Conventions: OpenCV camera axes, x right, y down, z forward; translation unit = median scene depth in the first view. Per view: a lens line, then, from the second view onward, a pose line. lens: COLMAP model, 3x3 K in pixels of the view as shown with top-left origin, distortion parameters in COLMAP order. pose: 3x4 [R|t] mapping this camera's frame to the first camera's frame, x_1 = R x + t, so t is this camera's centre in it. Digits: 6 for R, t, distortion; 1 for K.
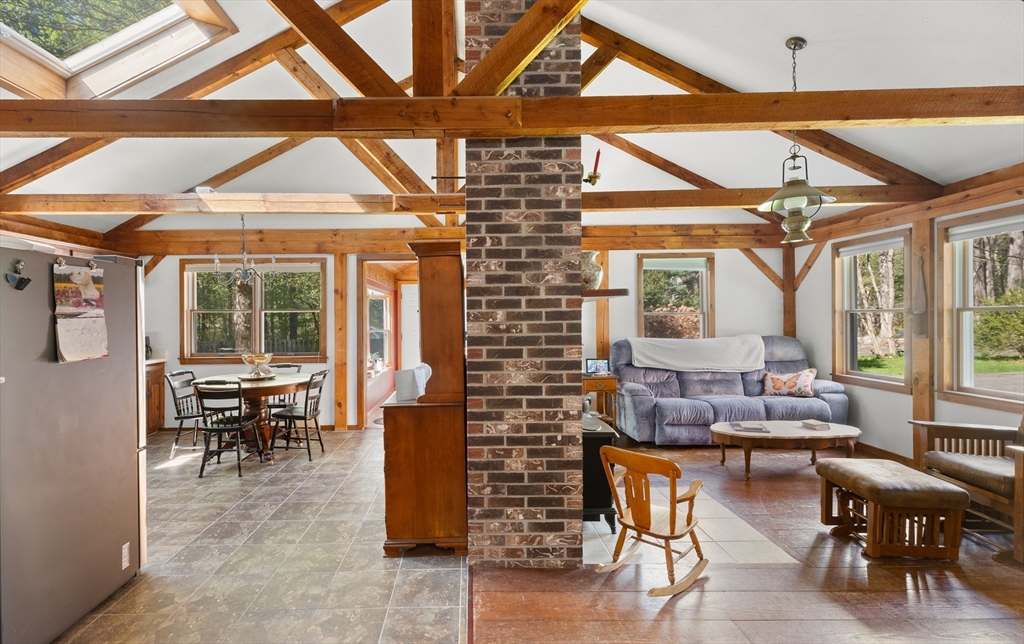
lens RADIAL K [[492.7, 0, 466.3], [0, 492.7, 315.5], [0, 0, 1]] dist [0.002107, 0.000551]
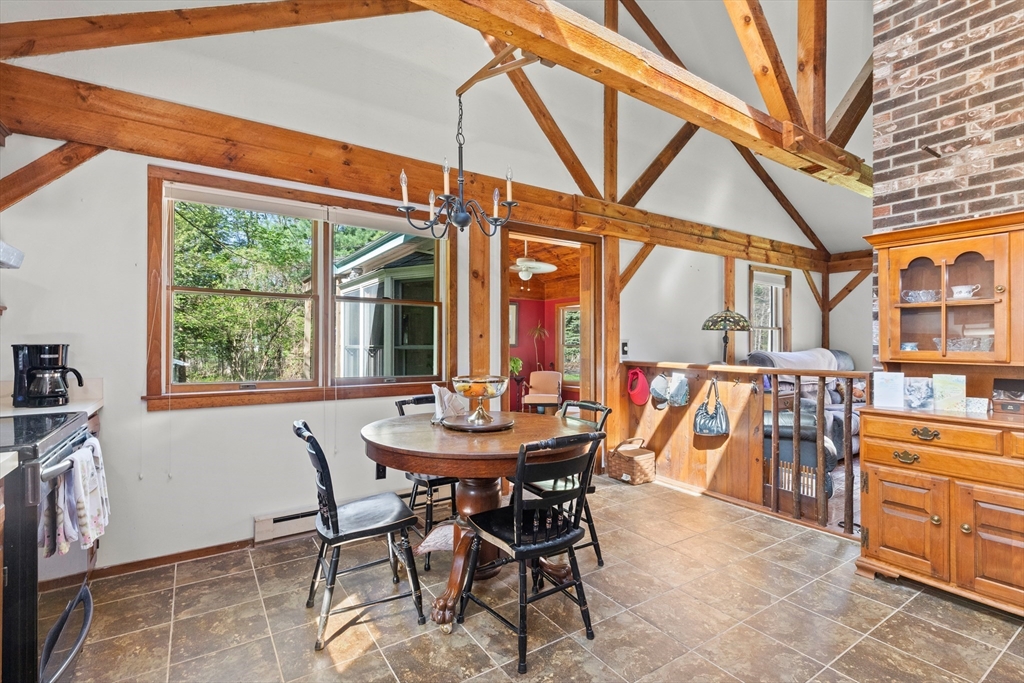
lens RADIAL K [[468.3, 0, 514.1], [0, 468.3, 343.4], [0, 0, 1]] dist [-0.000951, 0.000940]
pose [[0.832259, 0.011352, 0.554270, -0.719544], [-0.017535, 0.999829, 0.005853, 0.043004], [-0.554109, -0.014591, 0.832316, 0.644473]]
